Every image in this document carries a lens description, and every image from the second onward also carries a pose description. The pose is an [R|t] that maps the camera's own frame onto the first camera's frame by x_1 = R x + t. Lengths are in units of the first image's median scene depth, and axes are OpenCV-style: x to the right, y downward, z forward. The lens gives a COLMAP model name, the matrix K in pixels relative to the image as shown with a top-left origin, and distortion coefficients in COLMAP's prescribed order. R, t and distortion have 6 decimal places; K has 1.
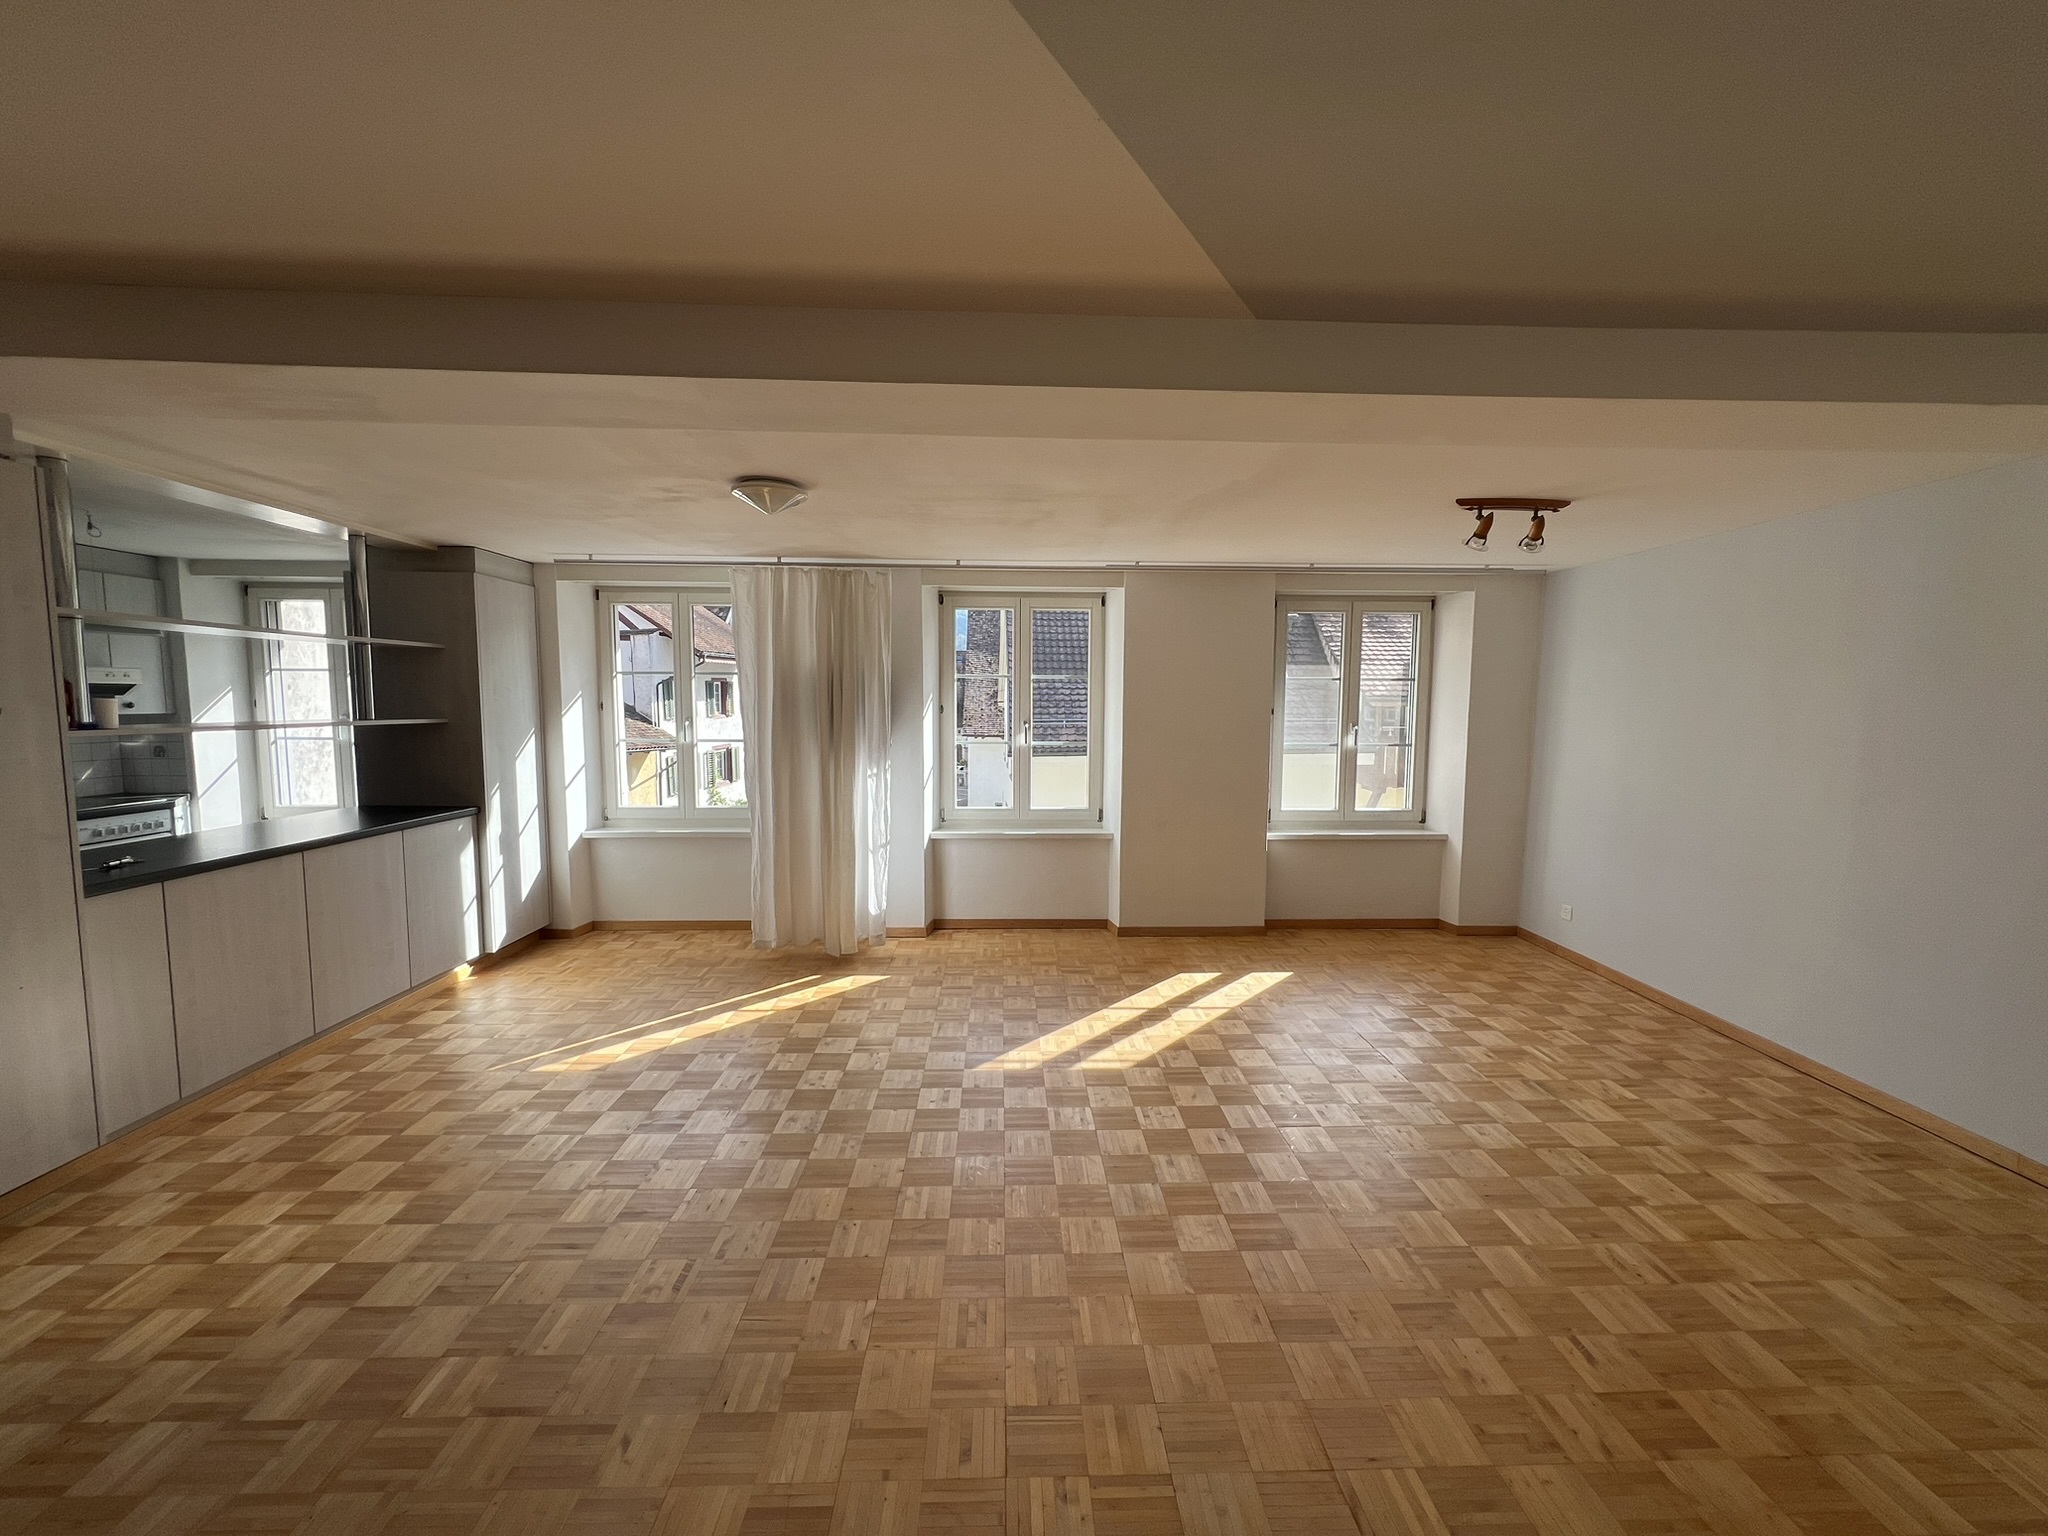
lens RADIAL K [[818.5, 0, 1034.5], [0, 818.5, 768.2], [0, 0, 1]] dist [-0.002190, 0.000015]
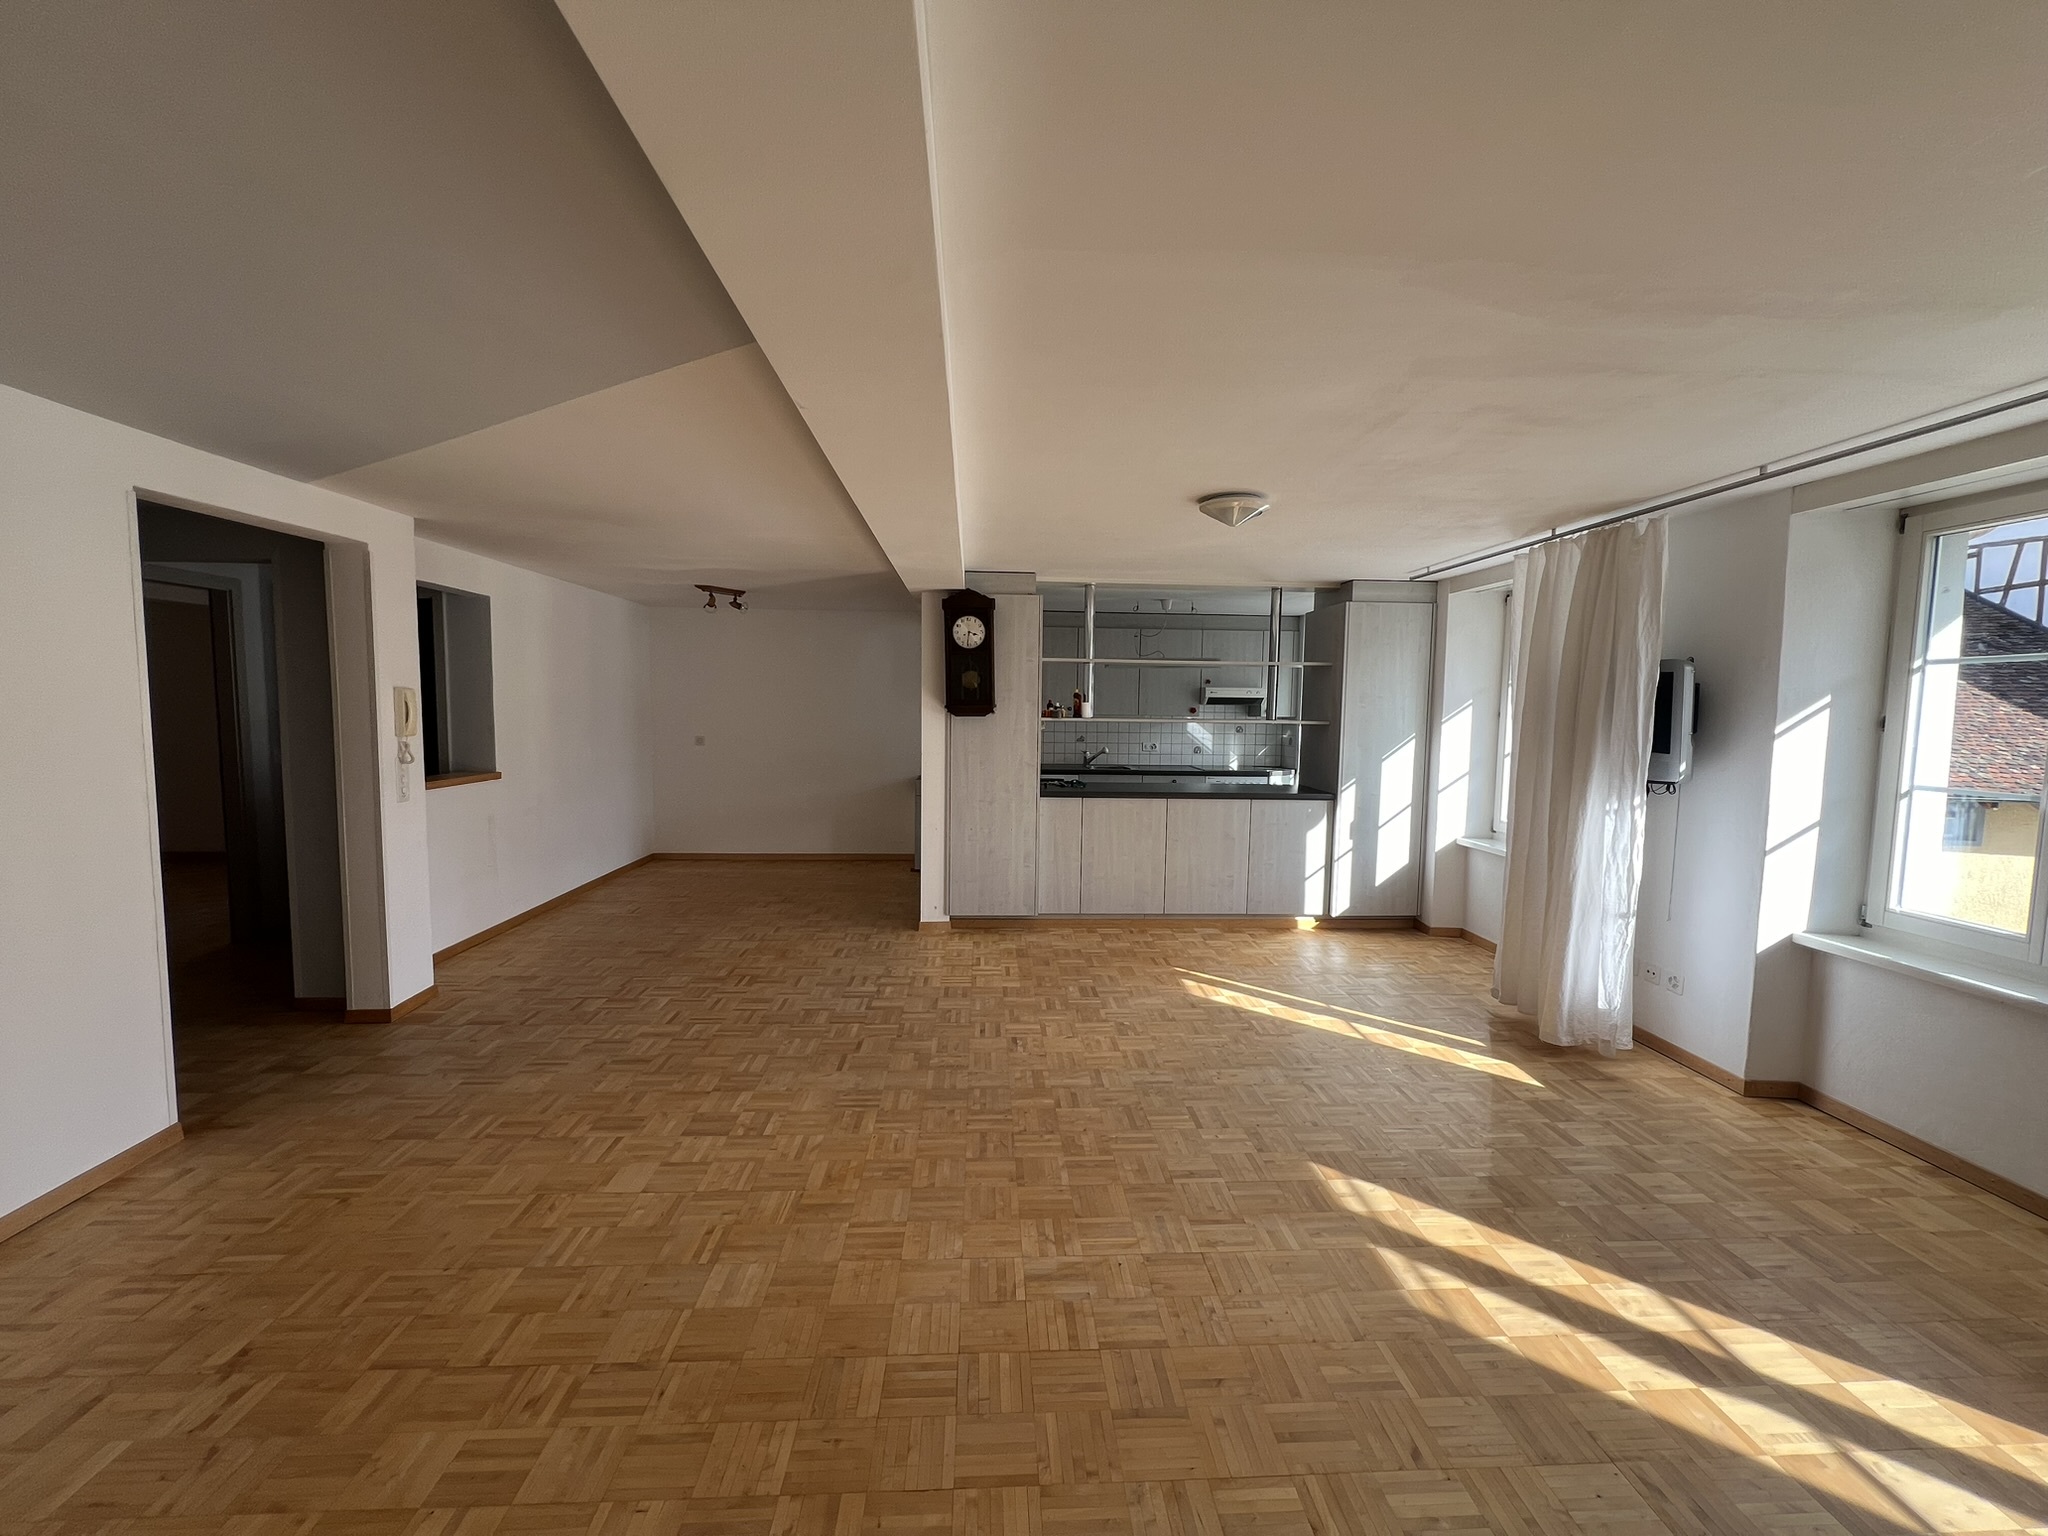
lens RADIAL K [[818.5, 0, 1032.2], [0, 818.5, 770.4], [0, 0, 1]] dist [-0.002190, 0.000015]
pose [[0.026094, 0.072310, -0.997041, 0.525826], [-0.099694, 0.992596, 0.069379, -0.028098], [0.994676, 0.097589, 0.033110, 0.515803]]
